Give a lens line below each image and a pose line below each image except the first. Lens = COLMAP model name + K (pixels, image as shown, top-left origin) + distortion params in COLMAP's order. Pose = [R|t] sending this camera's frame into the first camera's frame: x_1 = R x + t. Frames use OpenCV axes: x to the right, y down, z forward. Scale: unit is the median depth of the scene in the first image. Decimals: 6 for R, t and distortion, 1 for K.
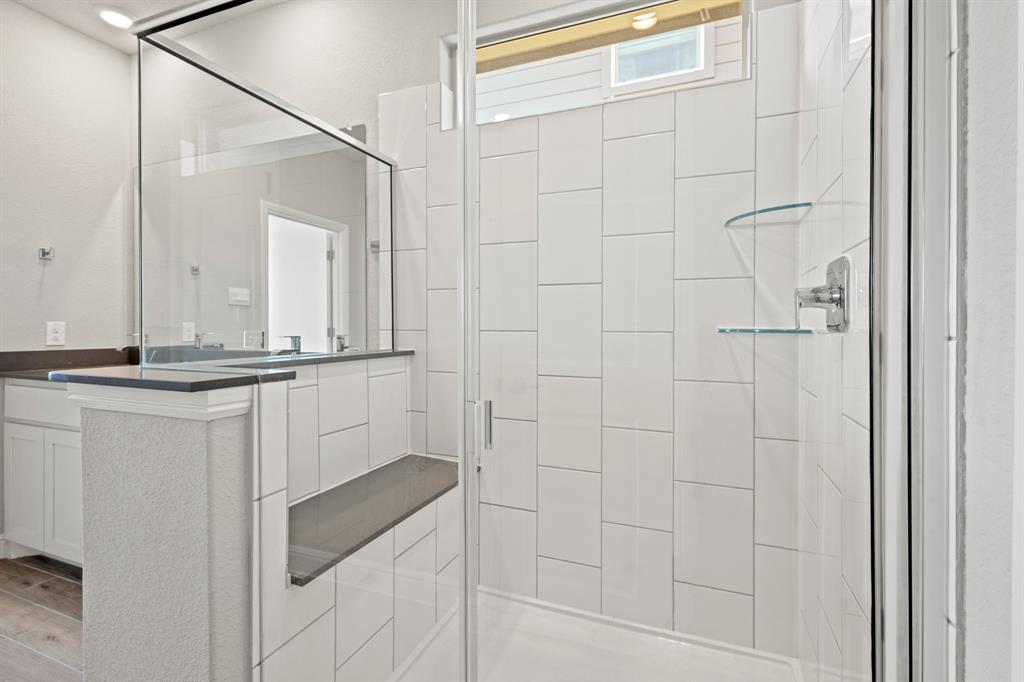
lens RADIAL K [[479.2, 0, 515.5], [0, 479.2, 319.1], [0, 0, 1]] dist [0.008749, -0.000891]
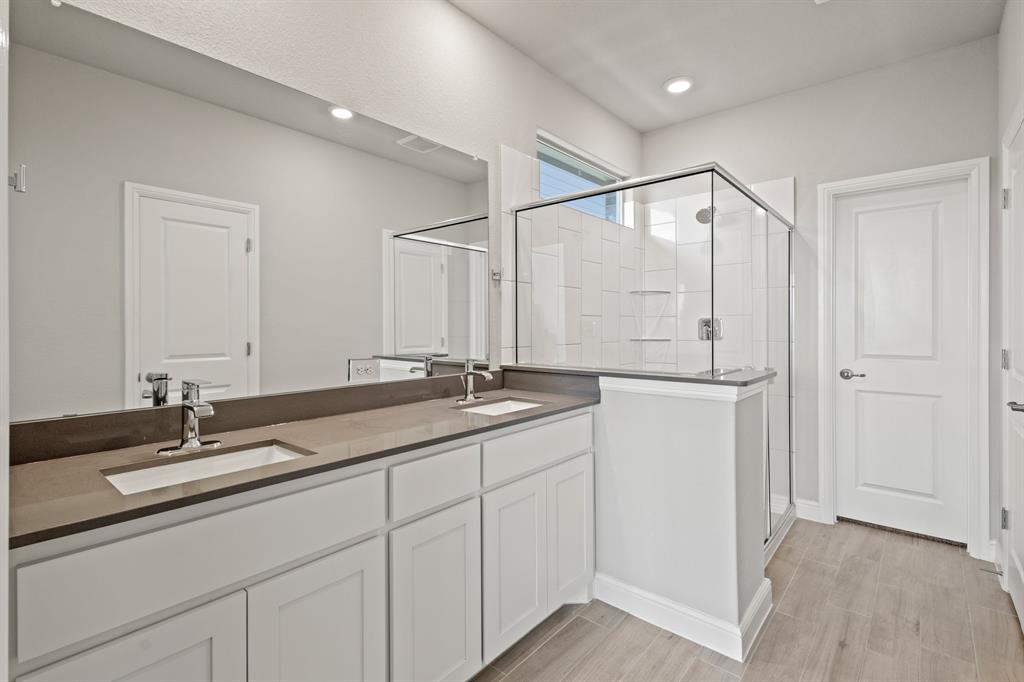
lens RADIAL K [[479.2, 0, 515.5], [0, 479.2, 319.1], [0, 0, 1]] dist [0.008749, -0.000891]
pose [[0.313515, 0.000548, 0.949583, -1.386625], [0.001600, 0.999998, -0.001105, -0.045794], [-0.949582, 0.001866, 0.313513, 0.615282]]
